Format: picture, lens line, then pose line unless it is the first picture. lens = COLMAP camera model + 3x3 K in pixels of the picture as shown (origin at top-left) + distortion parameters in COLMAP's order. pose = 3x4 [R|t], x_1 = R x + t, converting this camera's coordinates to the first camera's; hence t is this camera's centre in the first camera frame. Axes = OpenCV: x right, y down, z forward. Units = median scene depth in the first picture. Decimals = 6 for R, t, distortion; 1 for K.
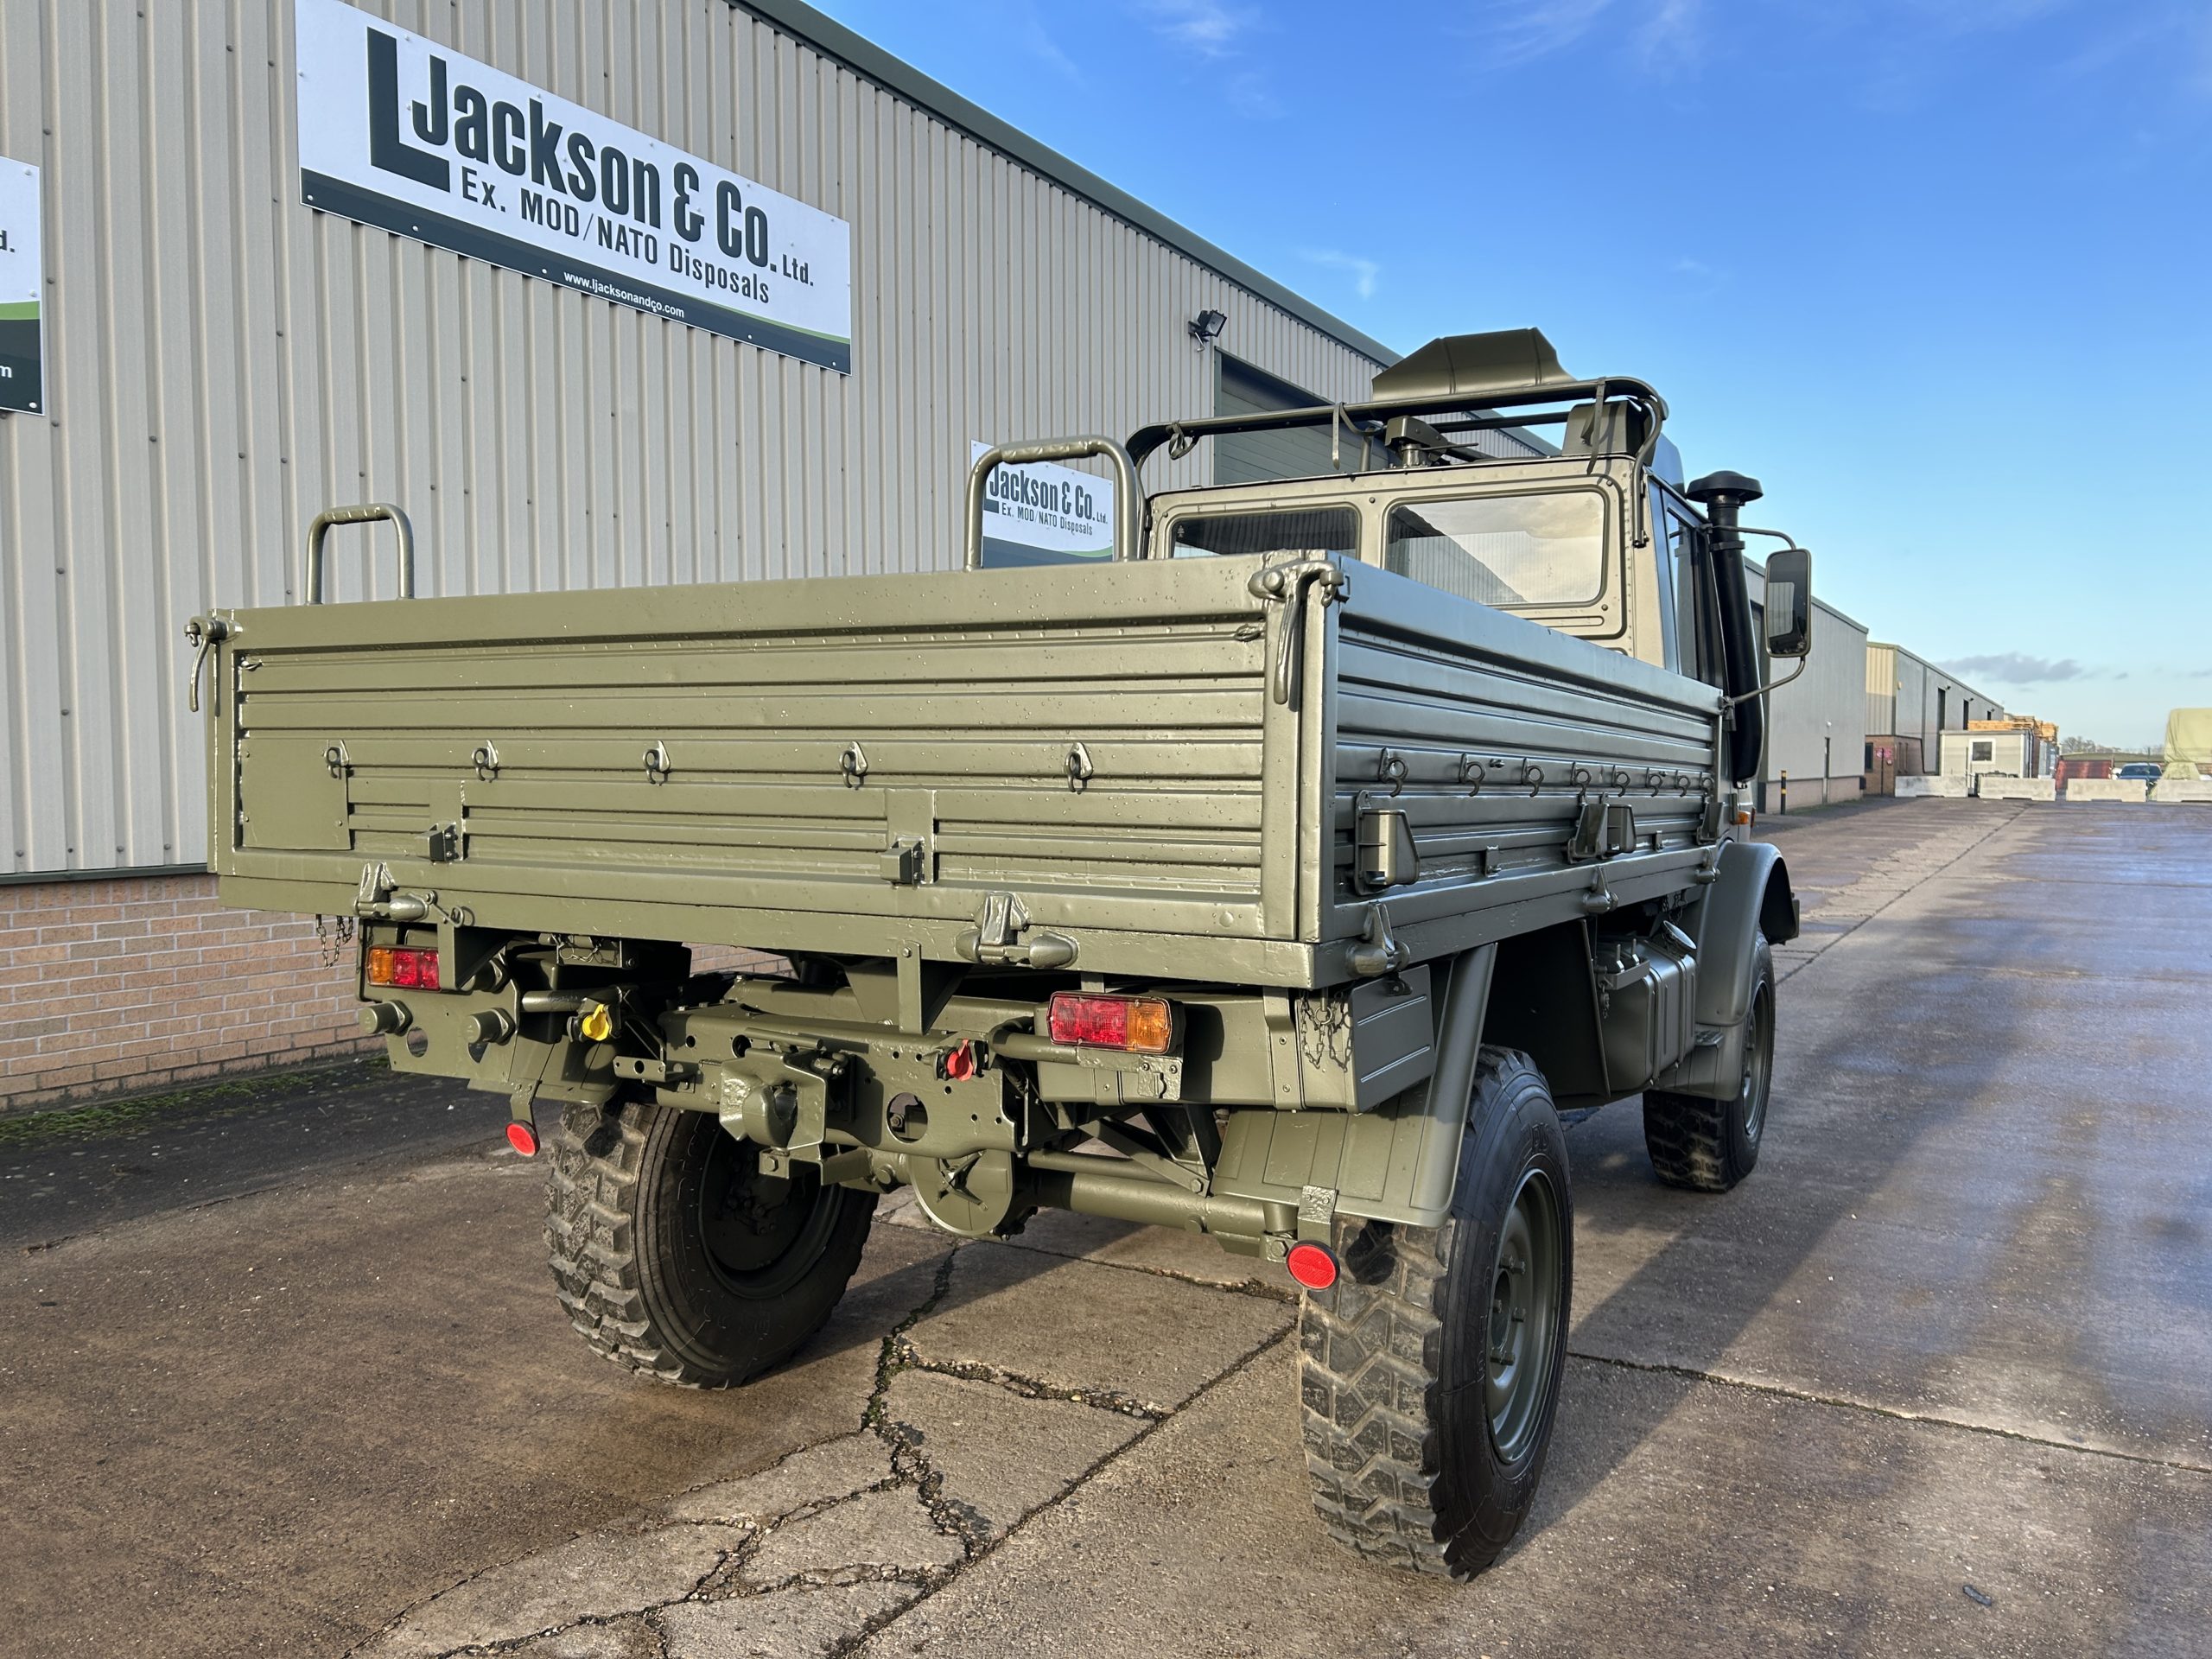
lens RADIAL K [[1655.1, 0, 1092.7], [0, 1655.1, 850.3], [0, 0, 1]] dist [0.054177, -0.054098]
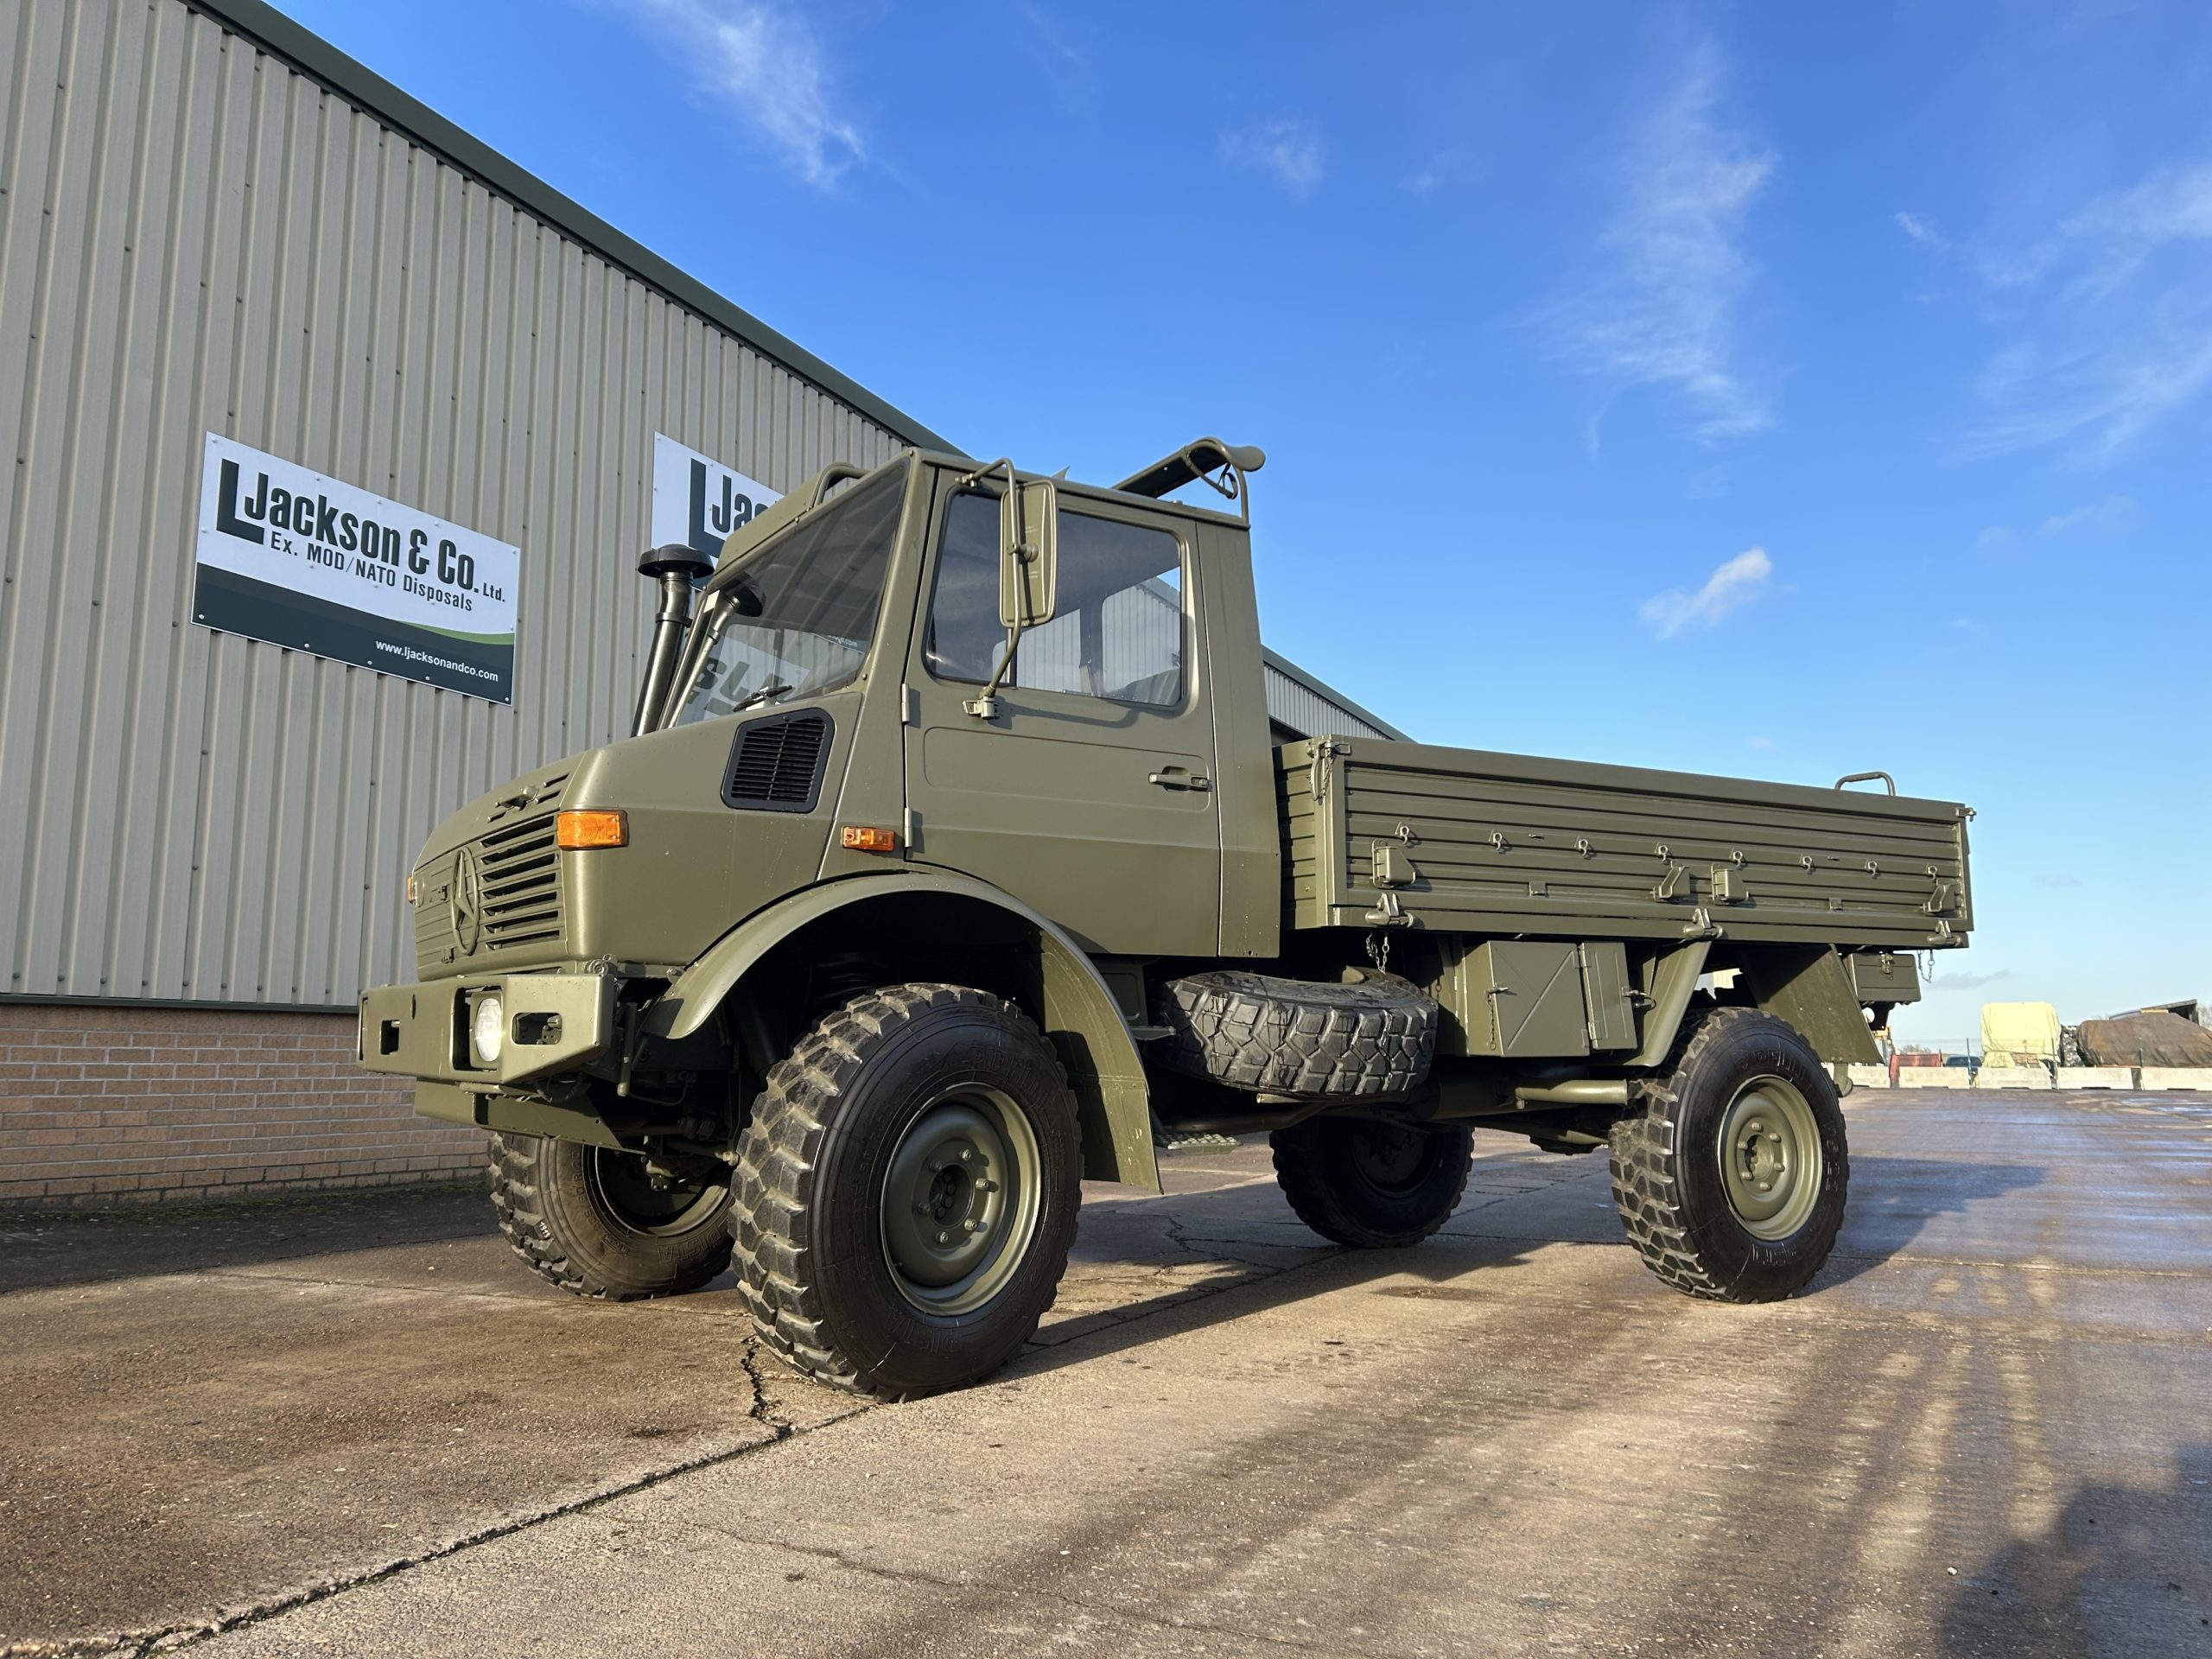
lens RADIAL K [[1654.8, 0, 1083.9], [0, 1654.8, 829.3], [0, 0, 1]] dist [0.032471, -0.005117]
pose [[0.997596, 0.009119, 0.068692, -0.174721], [0.004440, 0.980856, -0.194685, 0.115130], [-0.069152, 0.194522, 0.978457, -0.382637]]
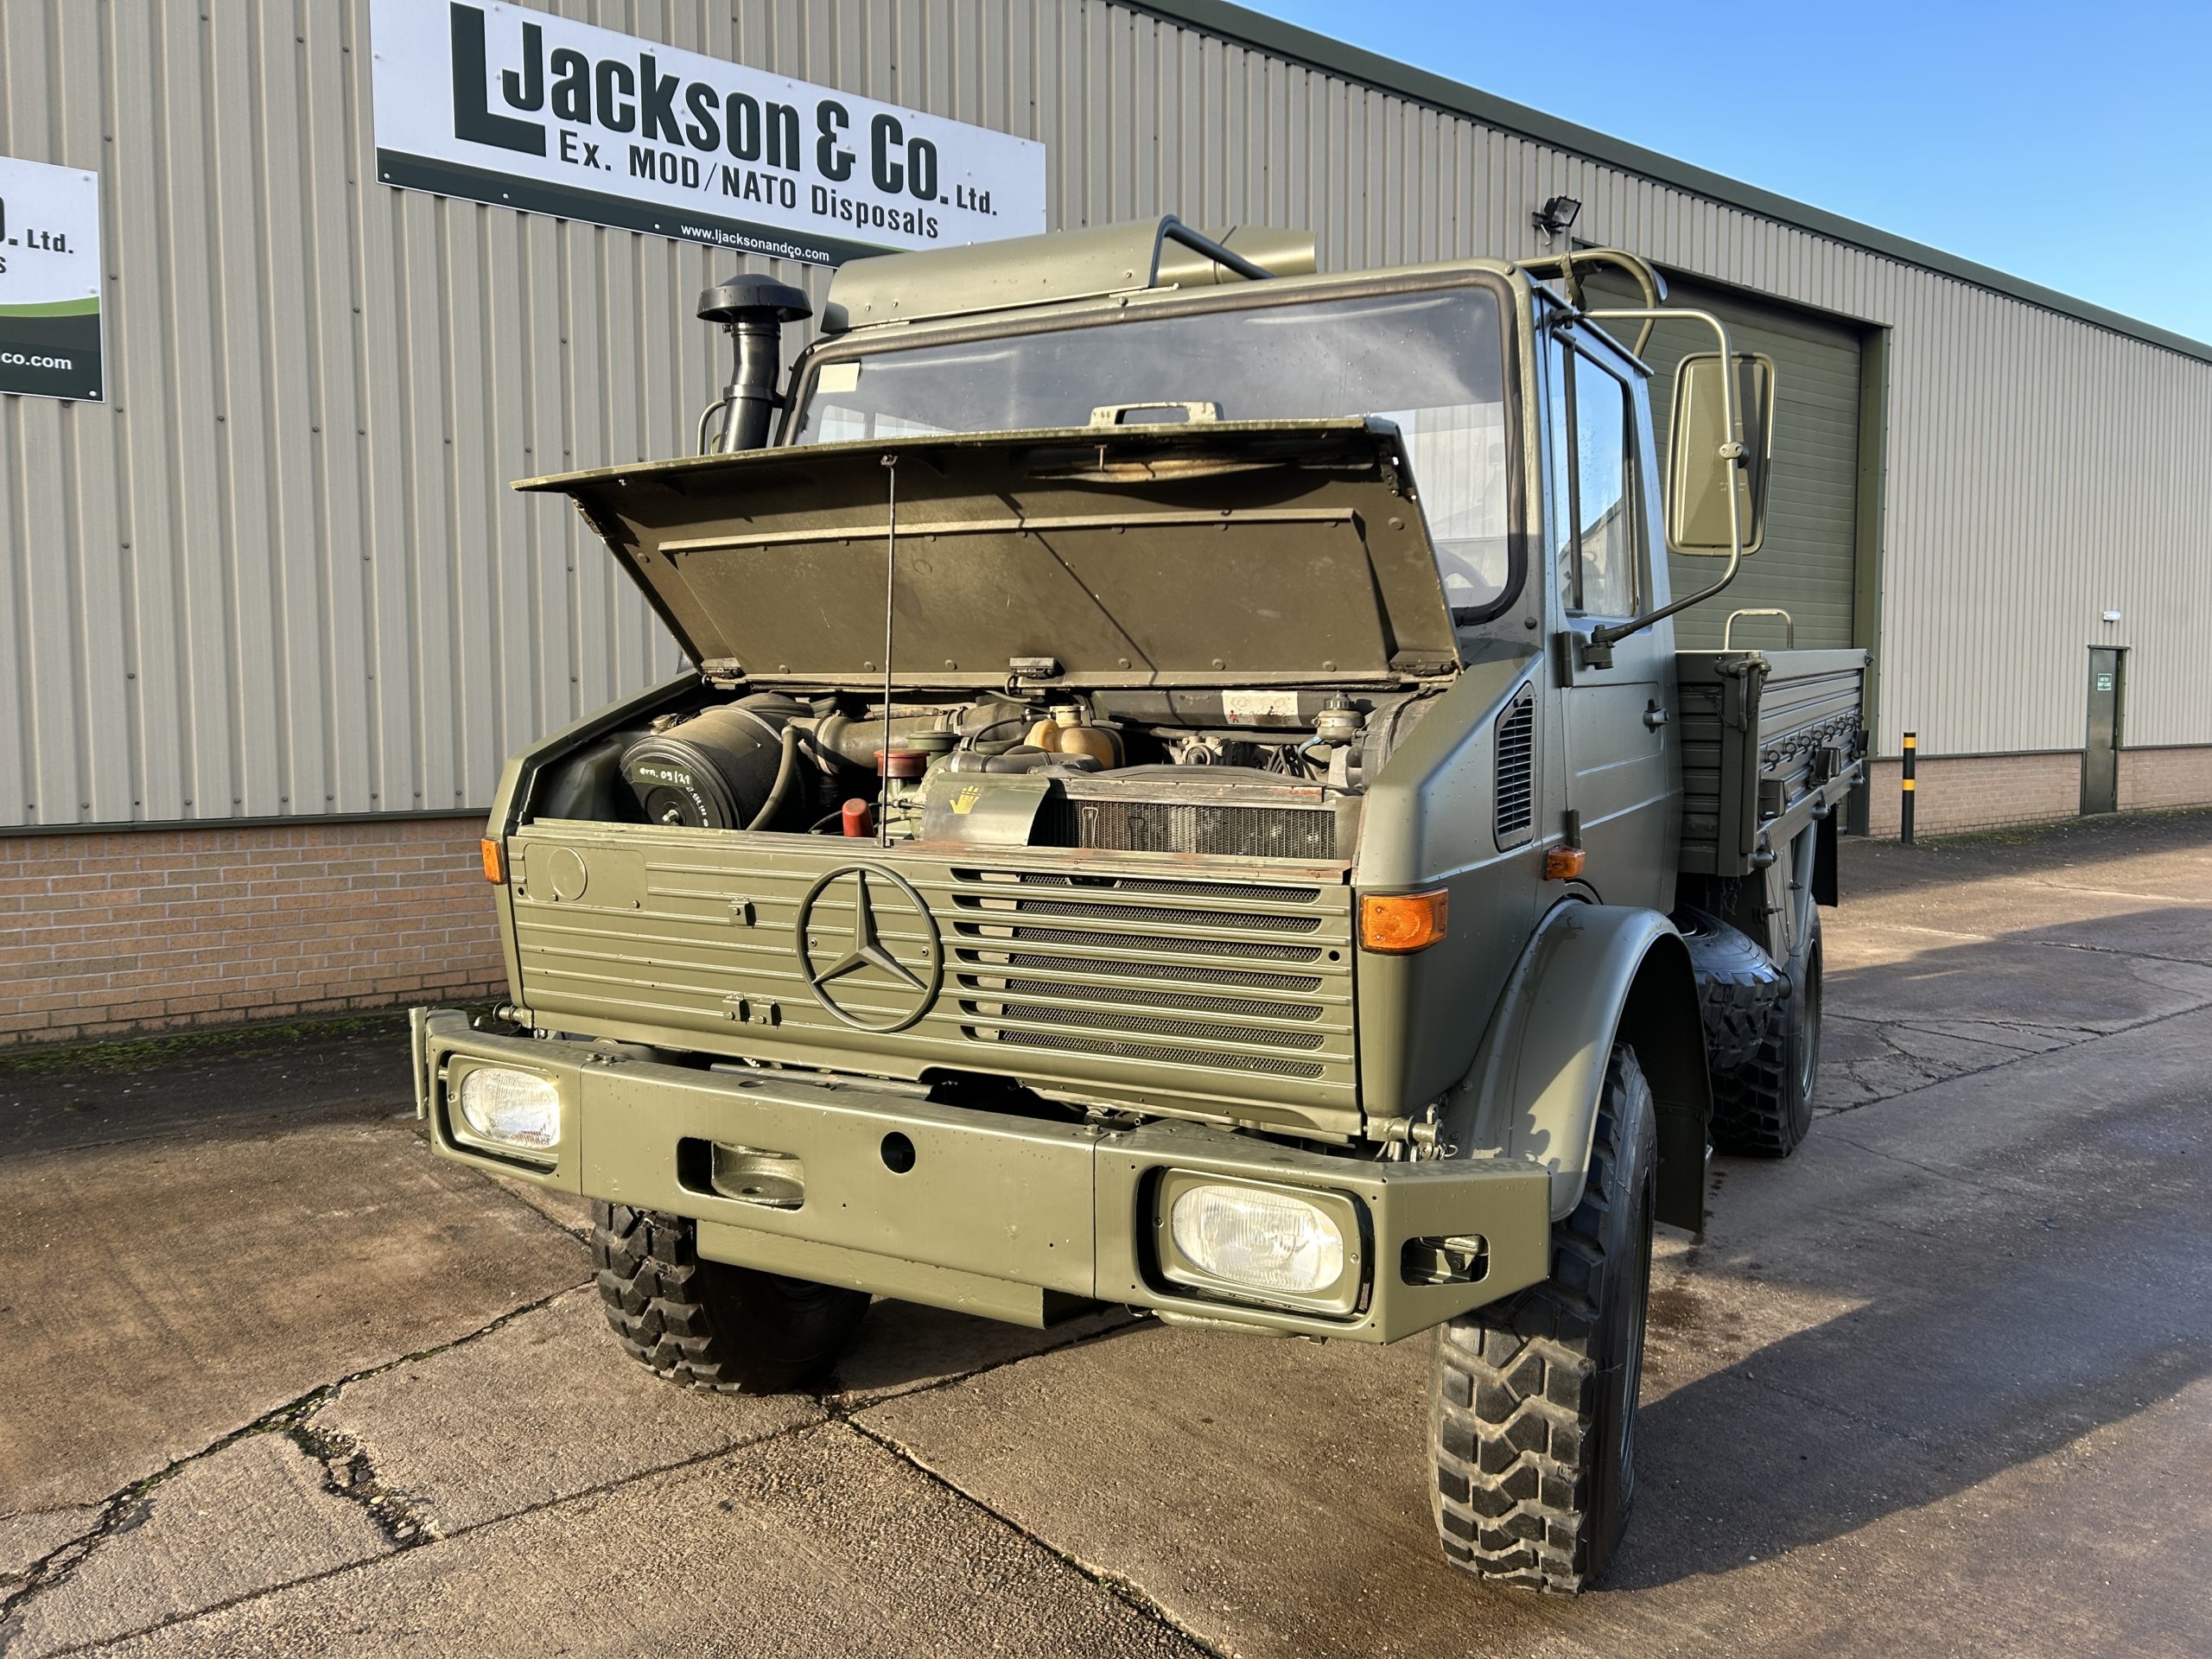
lens RADIAL K [[1661.8, 0, 1117.3], [0, 1661.8, 820.9], [0, 0, 1]] dist [0.025399, -0.005122]
pose [[0.937281, 0.022297, -0.347860, 0.303589], [-0.017137, 0.999693, 0.017906, -0.015620], [0.348153, -0.010821, 0.937375, 0.169108]]
